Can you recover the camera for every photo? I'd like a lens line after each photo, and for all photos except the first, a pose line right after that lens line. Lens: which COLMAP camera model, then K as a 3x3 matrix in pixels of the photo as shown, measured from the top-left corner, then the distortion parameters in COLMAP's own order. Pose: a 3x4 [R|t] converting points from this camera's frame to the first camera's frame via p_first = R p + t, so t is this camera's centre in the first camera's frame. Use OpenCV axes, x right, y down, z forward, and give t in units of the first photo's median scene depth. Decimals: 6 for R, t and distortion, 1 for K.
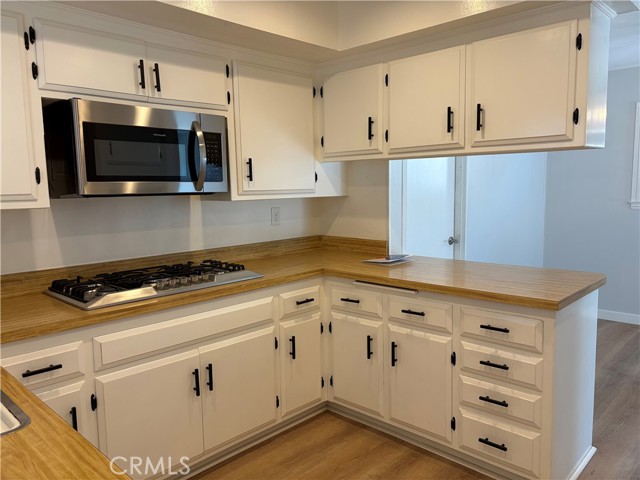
lens RADIAL K [[481.7, 0, 321.8], [0, 481.7, 244.1], [0, 0, 1]] dist [0.048610, -0.046825]
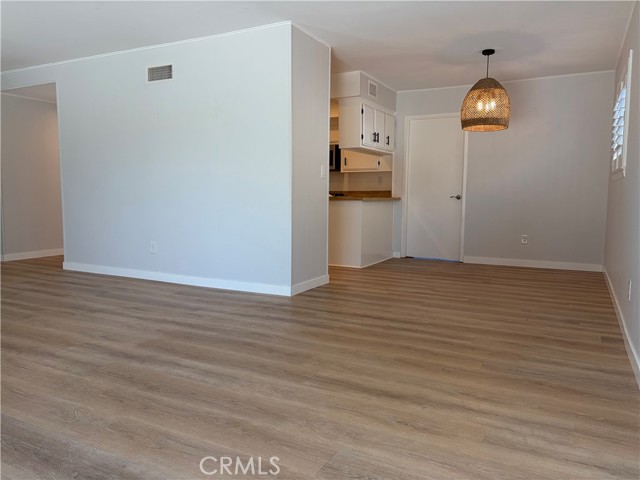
lens RADIAL K [[481.7, 0, 321.4], [0, 481.7, 240.7], [0, 0, 1]] dist [0.048610, -0.046825]
pose [[0.281632, 0.112506, -0.952904, 2.772749], [-0.126456, 0.988792, 0.079369, 0.108665], [0.951153, 0.098147, 0.292702, 0.079109]]
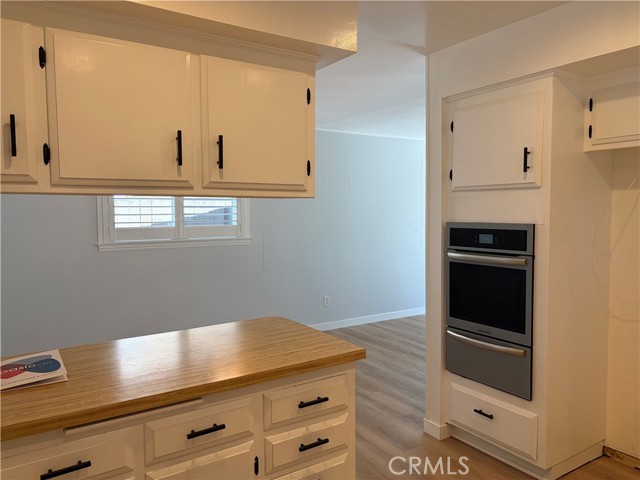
lens RADIAL K [[481.7, 0, 319.9], [0, 481.7, 242.2], [0, 0, 1]] dist [0.048610, -0.046825]
pose [[0.226845, -0.046715, 0.972810, -0.396315], [0.120009, 0.992578, 0.019680, -0.105654], [-0.966509, 0.112281, 0.230768, 0.640824]]
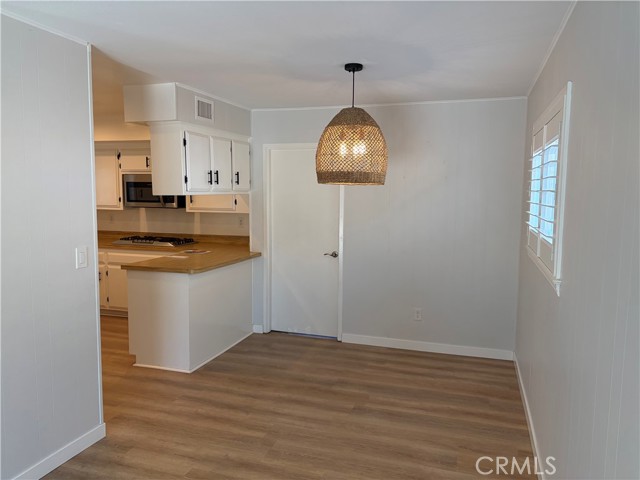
lens RADIAL K [[481.7, 0, 322.4], [0, 481.7, 238.7], [0, 0, 1]] dist [0.048610, -0.046825]
pose [[0.443460, 0.112293, -0.889232, 2.157633], [-0.124326, 0.990236, 0.063047, -0.194812], [0.887630, 0.082595, 0.453091, 0.601981]]
